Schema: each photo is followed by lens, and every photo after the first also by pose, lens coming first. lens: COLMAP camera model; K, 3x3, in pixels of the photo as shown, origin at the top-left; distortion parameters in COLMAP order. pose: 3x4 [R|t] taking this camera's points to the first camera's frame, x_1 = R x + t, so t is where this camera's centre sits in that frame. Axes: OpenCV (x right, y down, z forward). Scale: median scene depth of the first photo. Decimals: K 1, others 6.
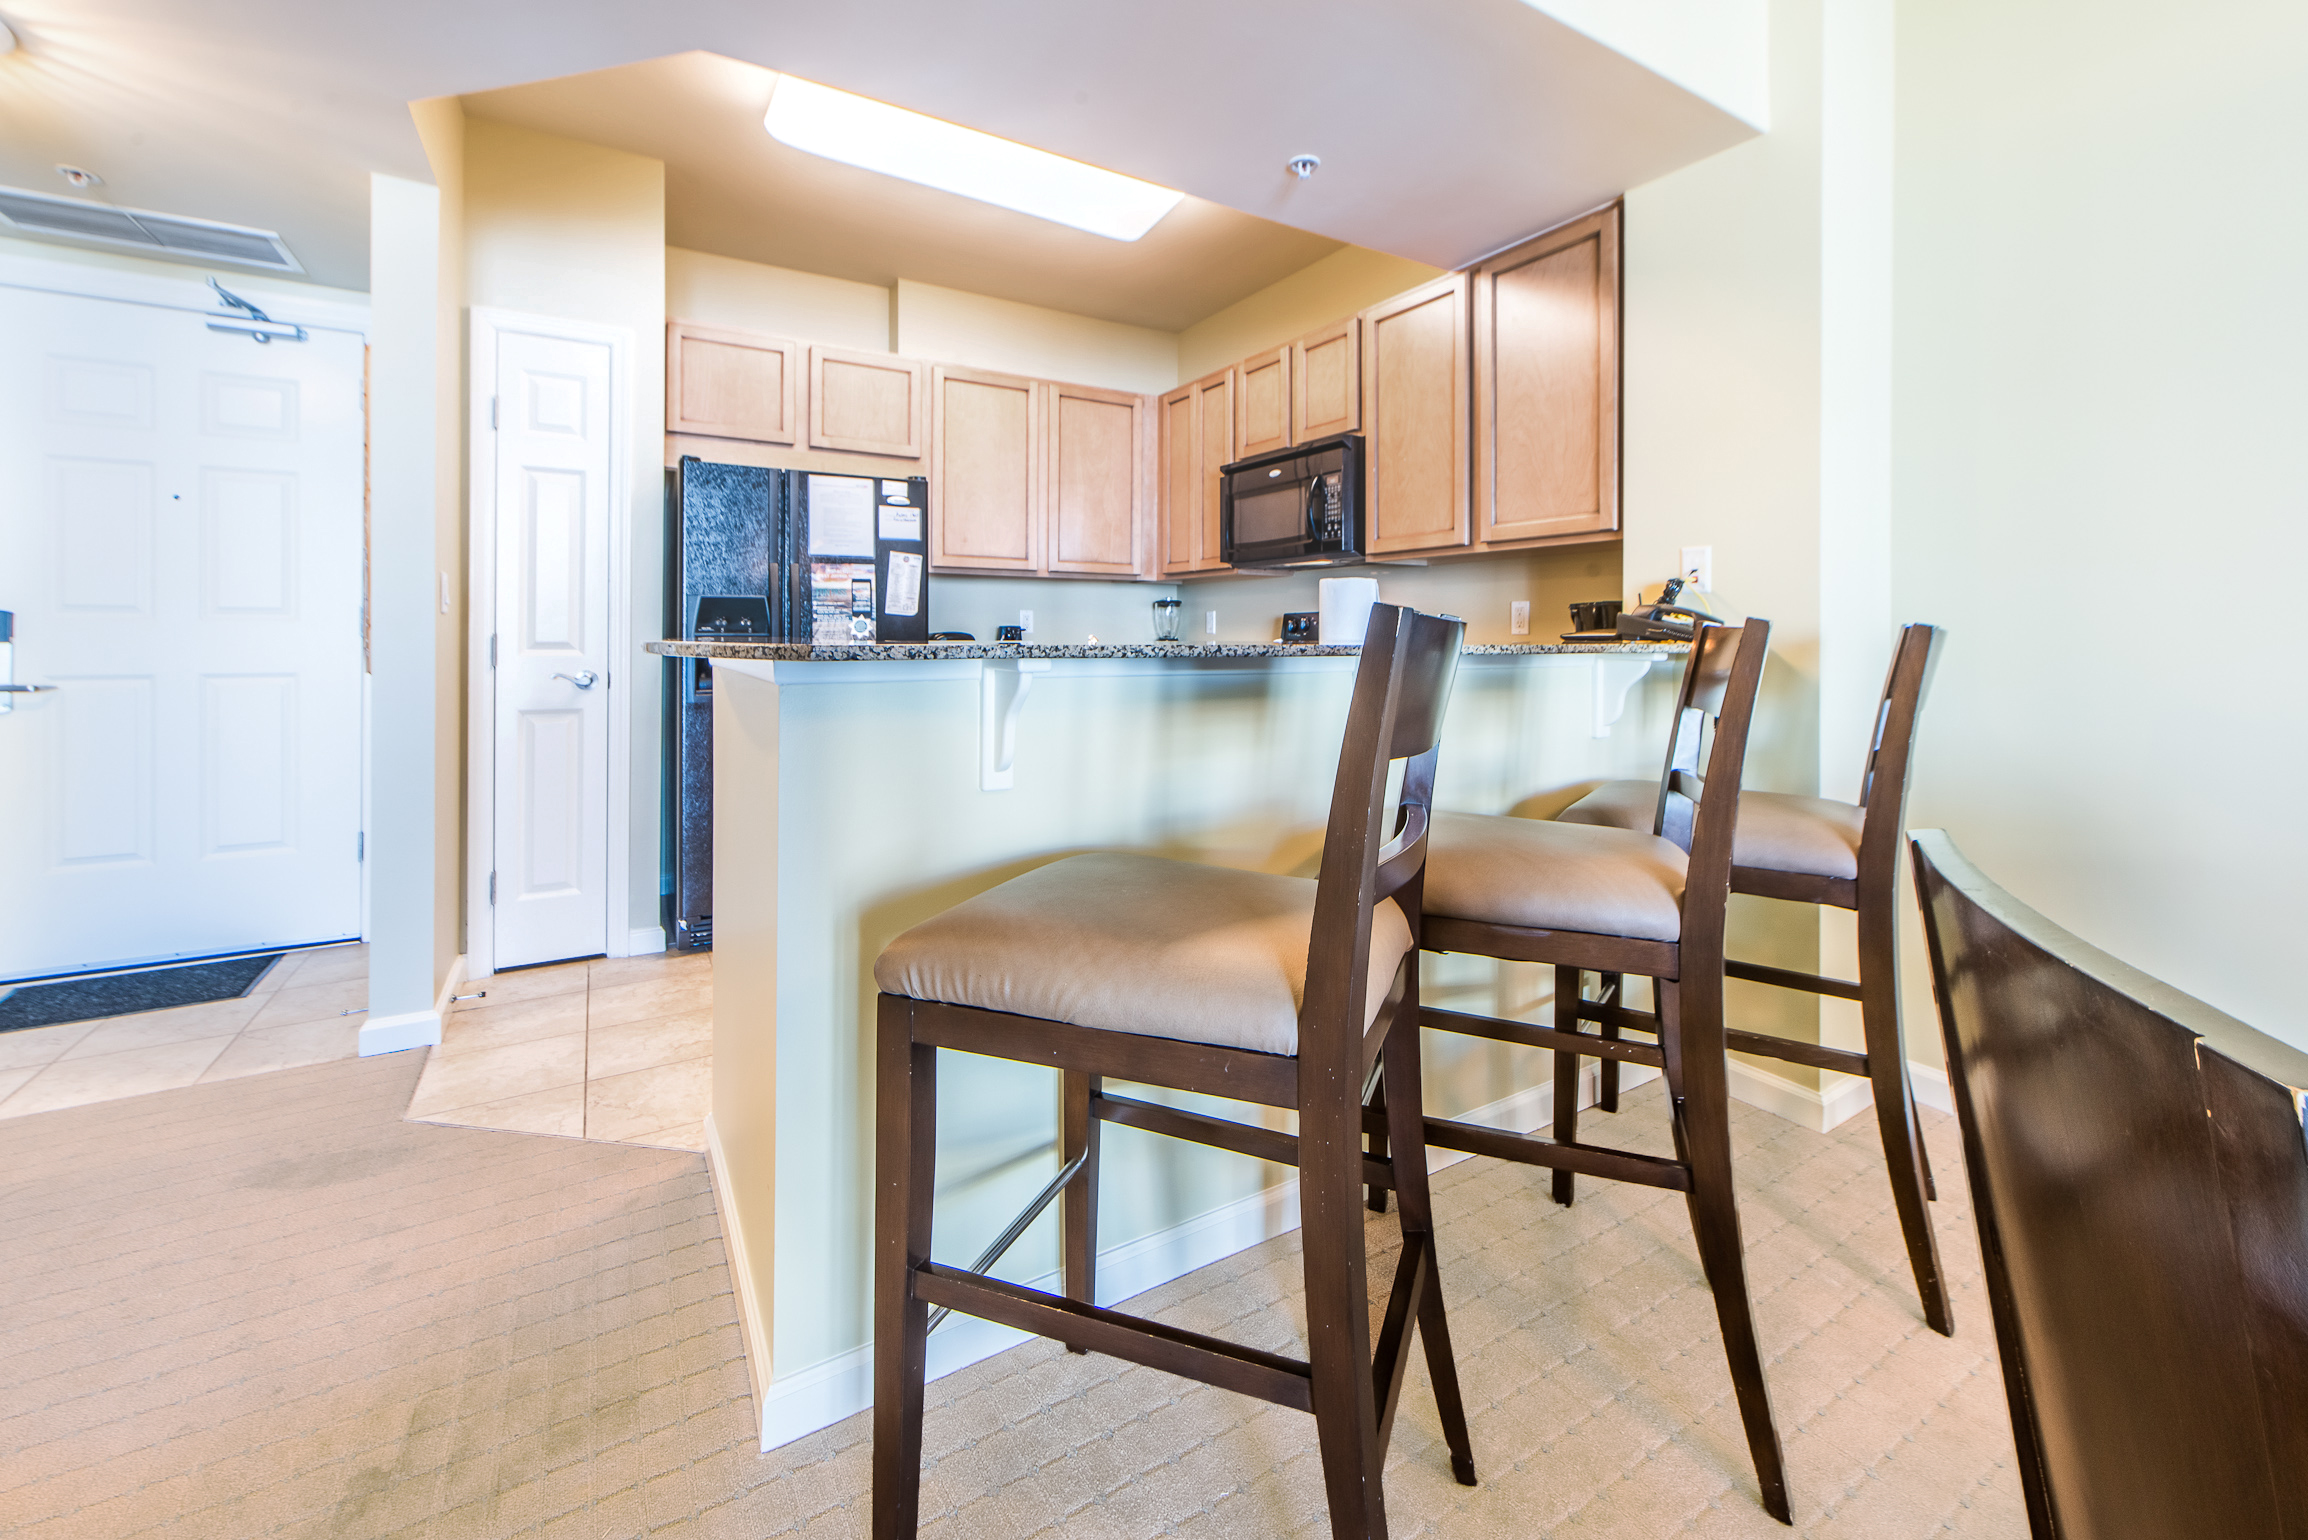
lens RADIAL K [[935.4, 0, 1148.5], [0, 935.4, 633.4], [0, 0, 1]] dist [-0.000032, 0.000027]
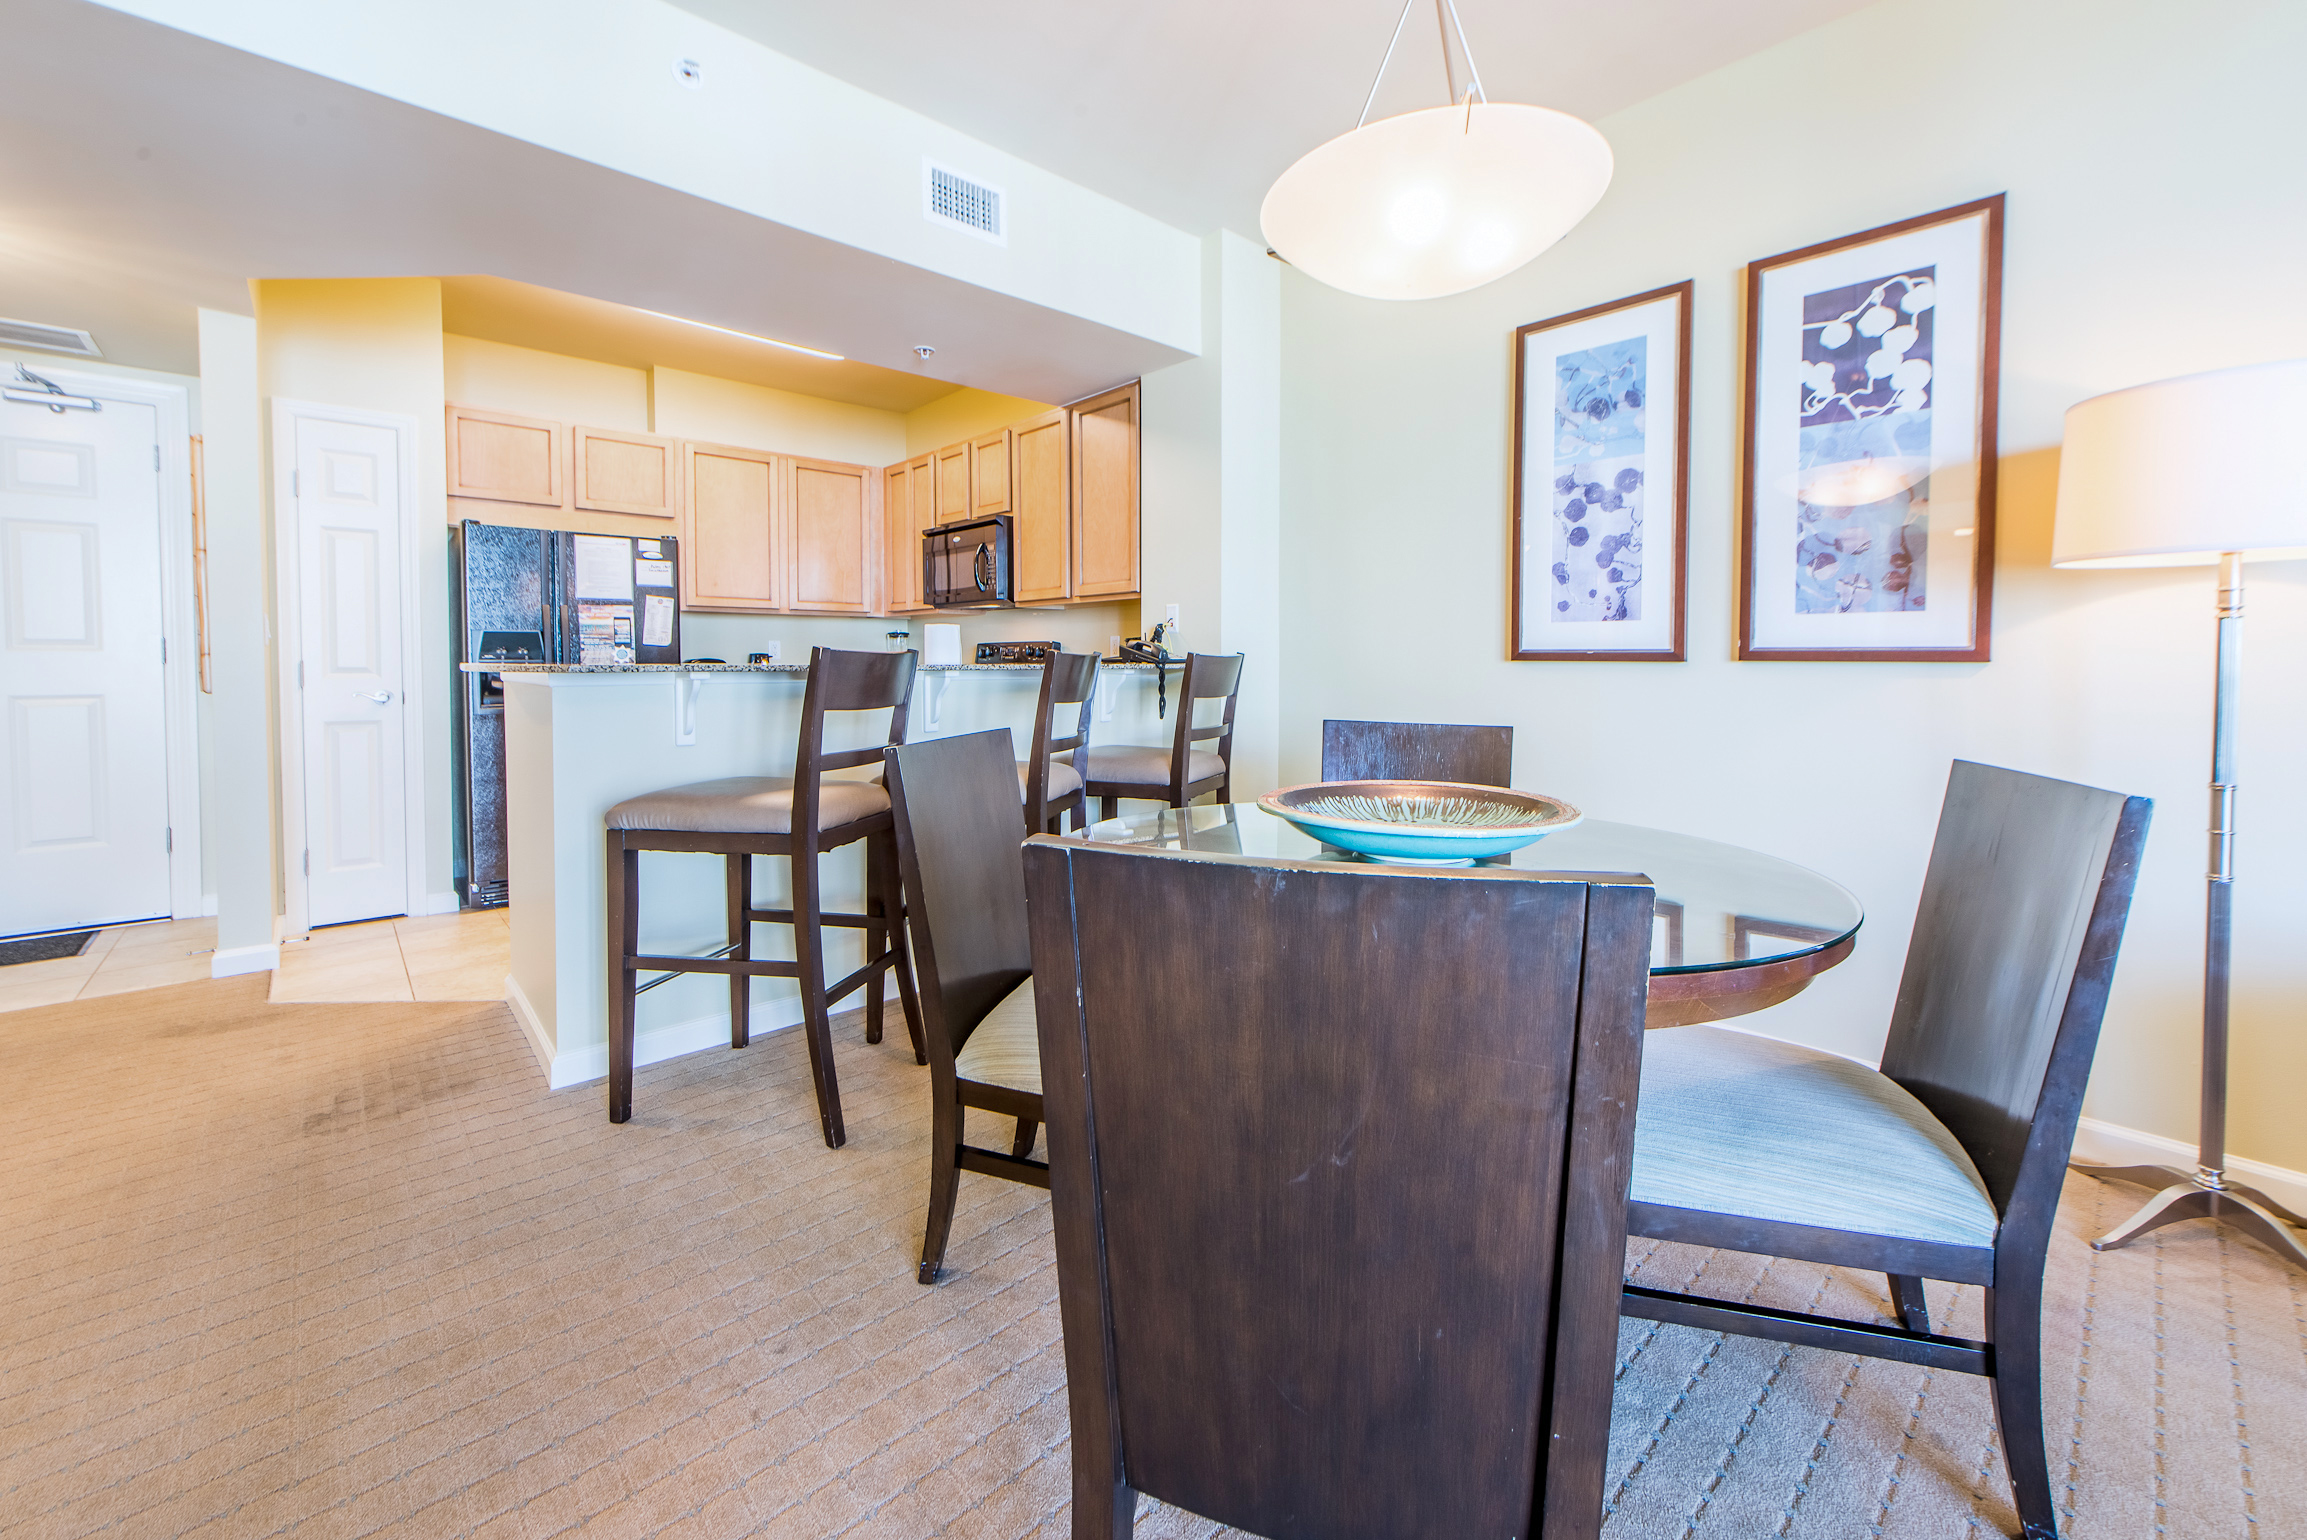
lens RADIAL K [[934.9, 0, 1150.7], [0, 934.9, 689.1], [0, 0, 1]] dist [-0.000396, 0.000440]
pose [[0.981542, -0.009331, 0.191021, 0.160303], [0.003046, 0.999445, 0.033169, 0.000131], [-0.191224, -0.031975, 0.981025, -0.402203]]
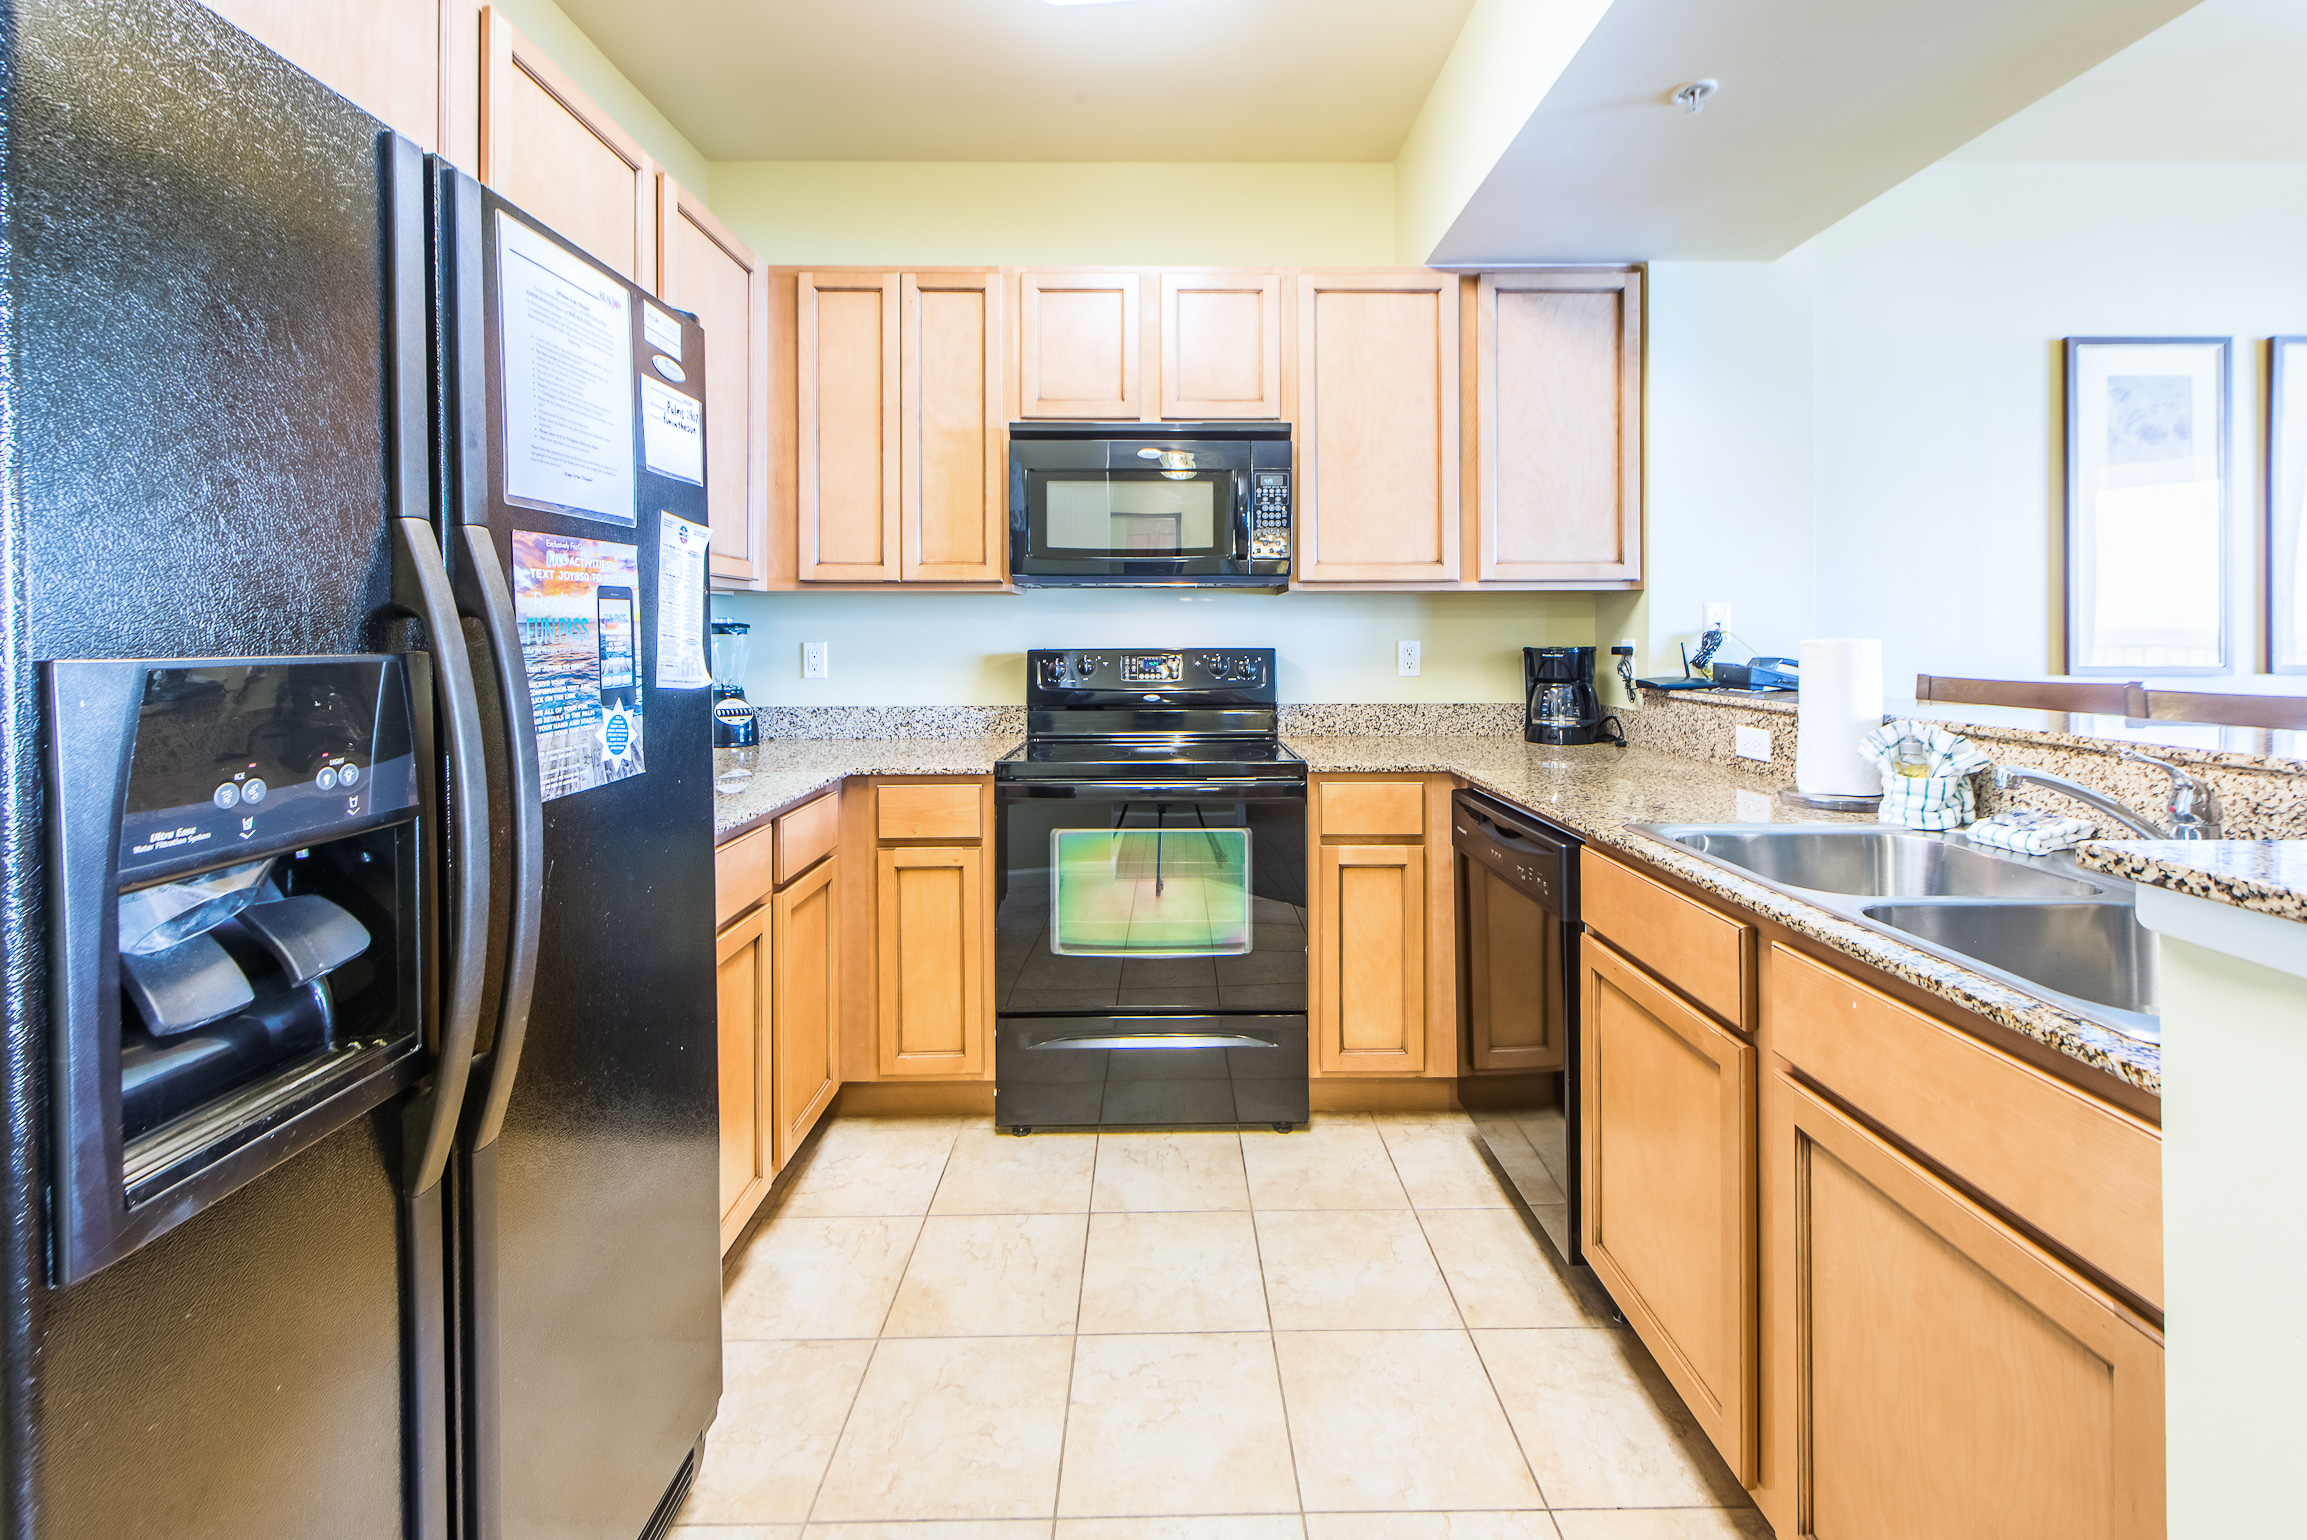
lens RADIAL K [[949.3, 0, 1164.4], [0, 949.3, 634.3], [0, 0, 1]] dist [0.001508, -0.000111]
pose [[0.498627, -0.008054, 0.866779, -0.505093], [0.005144, 0.999967, 0.006333, -0.043894], [-0.866801, 0.001301, 0.498652, 0.682121]]
